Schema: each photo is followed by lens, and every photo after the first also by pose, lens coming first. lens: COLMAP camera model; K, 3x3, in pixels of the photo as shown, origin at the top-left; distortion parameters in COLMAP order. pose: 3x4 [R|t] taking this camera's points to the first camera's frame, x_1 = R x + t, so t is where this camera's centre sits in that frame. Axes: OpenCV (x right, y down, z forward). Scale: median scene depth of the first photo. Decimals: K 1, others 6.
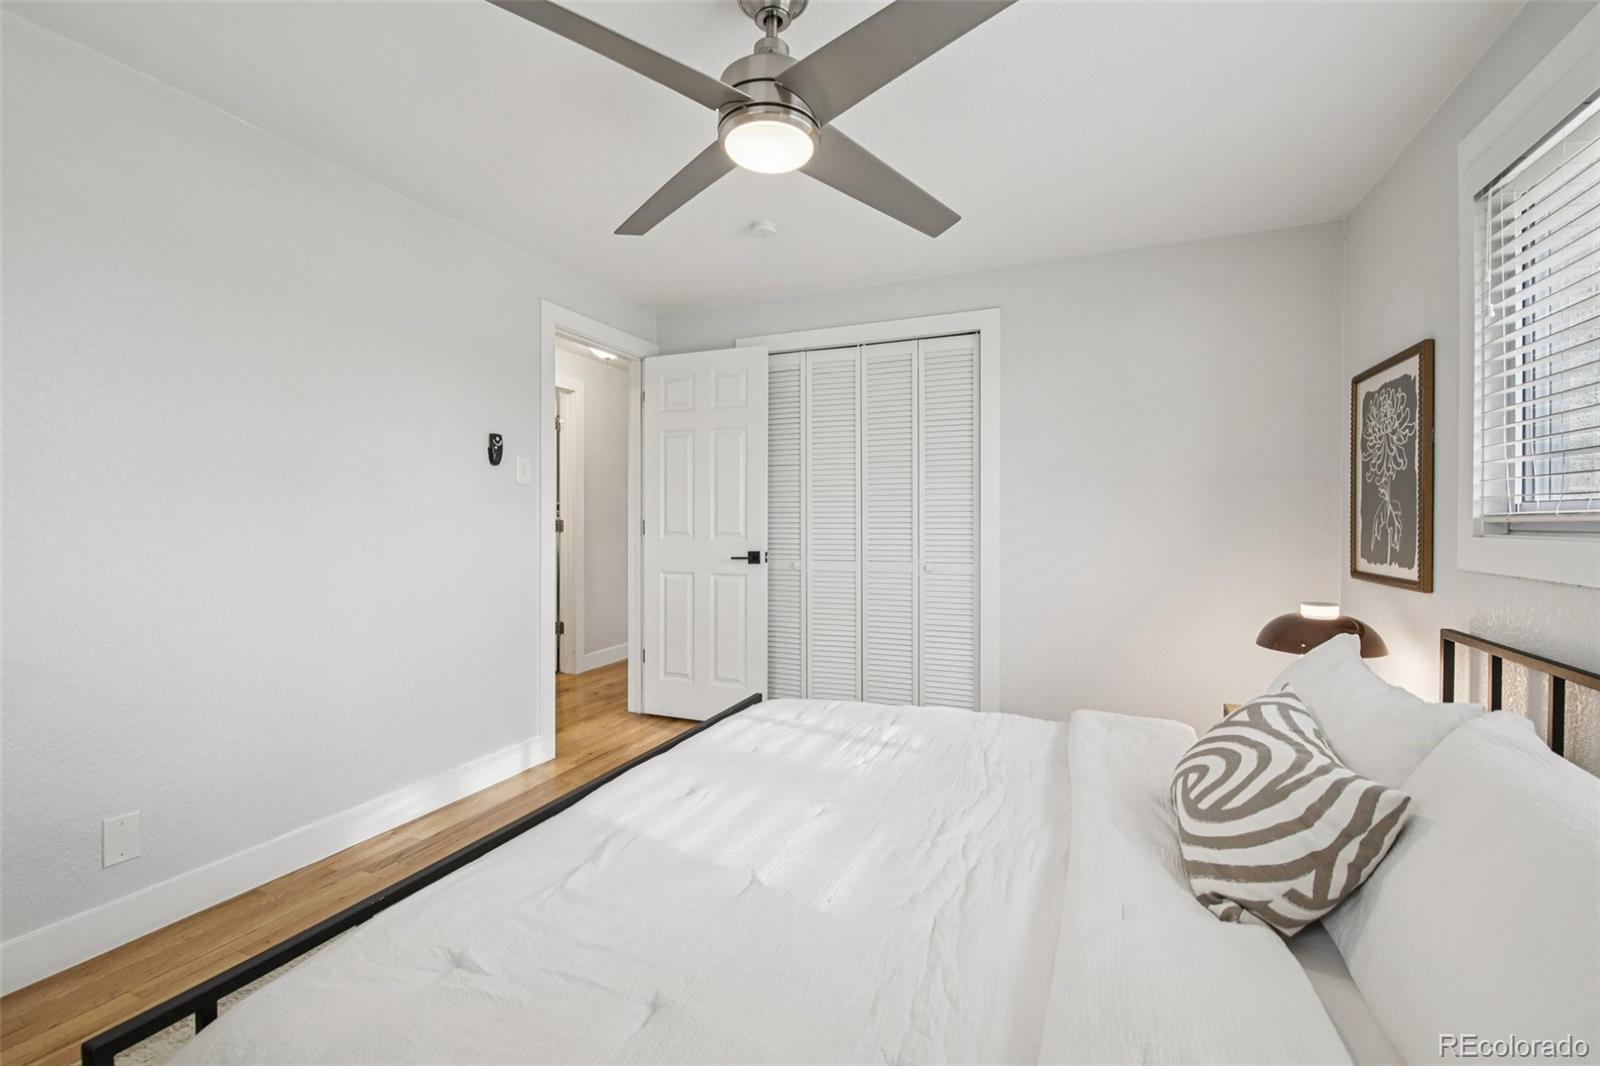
lens RADIAL K [[695.5, 0, 789.8], [0, 695.5, 524.7], [0, 0, 1]] dist [0.007022, -0.002789]
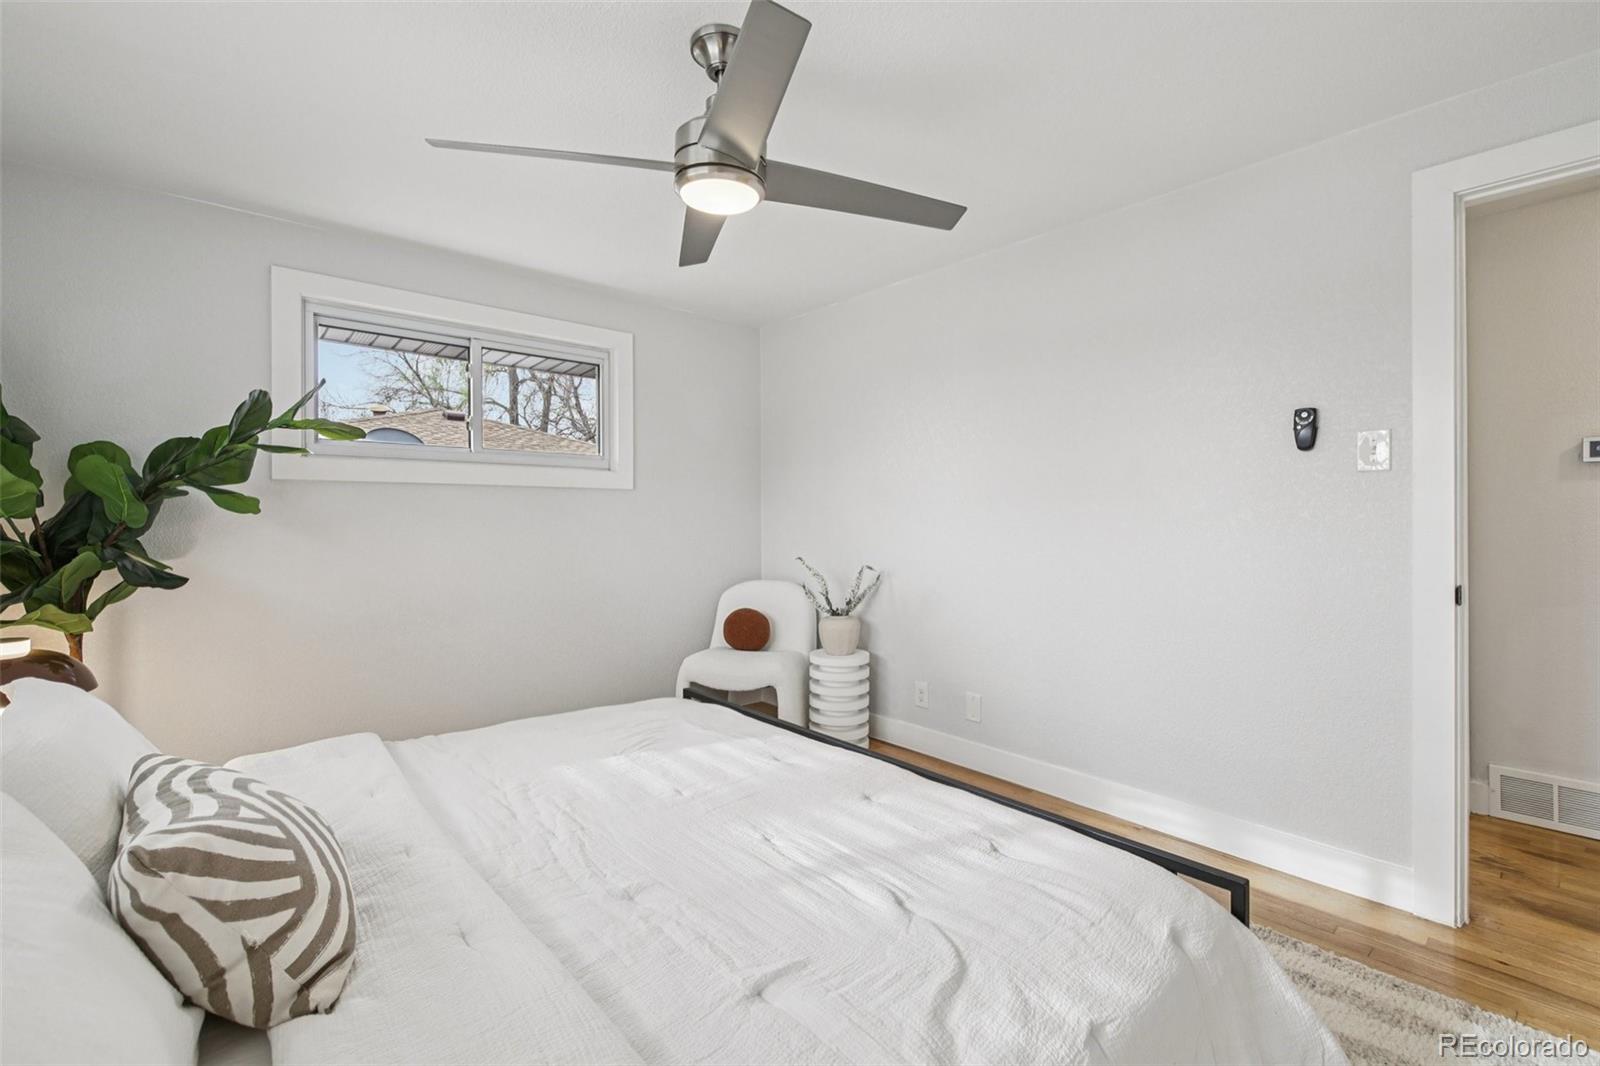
lens RADIAL K [[695.5, 0, 791.5], [0, 695.5, 520.1], [0, 0, 1]] dist [0.007022, -0.002789]
pose [[-0.435516, 0.003877, -0.900173, 0.707120], [-0.005995, 0.999956, 0.007207, -0.019356], [0.900161, 0.008535, -0.435473, 1.213449]]
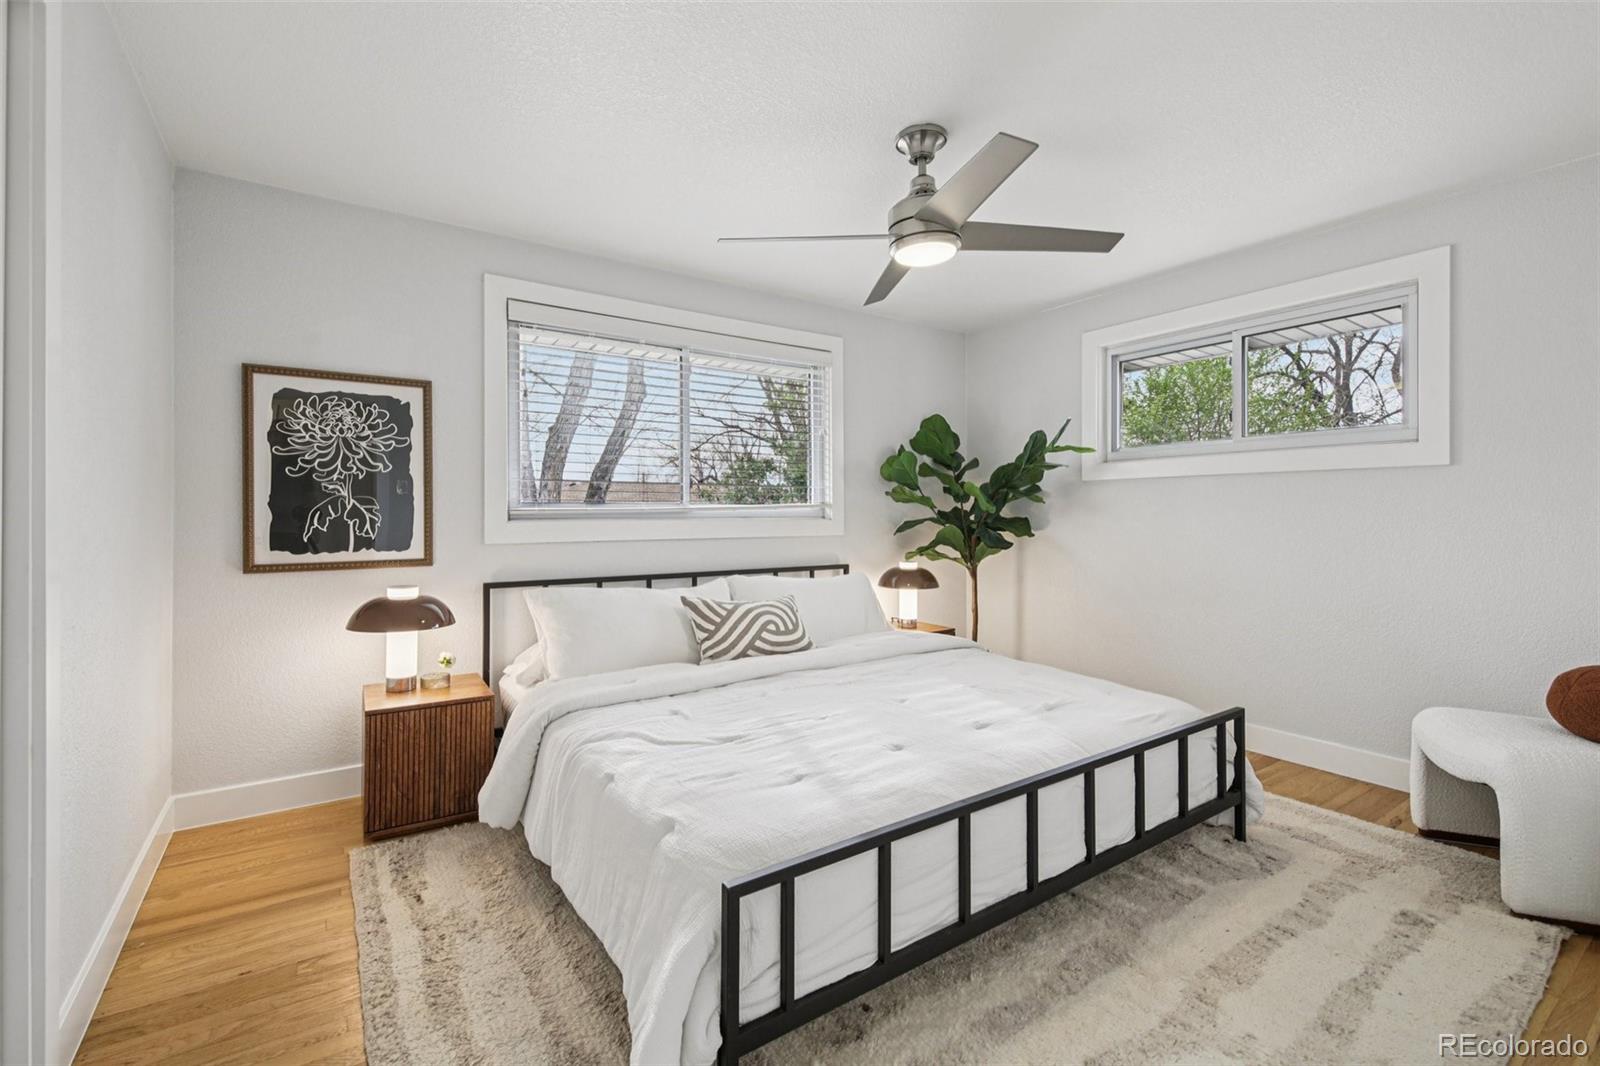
lens RADIAL K [[695.5, 0, 802.6], [0, 695.5, 521.3], [0, 0, 1]] dist [0.007022, -0.002789]
pose [[-0.847692, -0.000967, 0.530488, -0.427475], [0.006567, 0.999903, 0.012315, -0.001966], [-0.530448, 0.013923, -0.847603, 1.781258]]
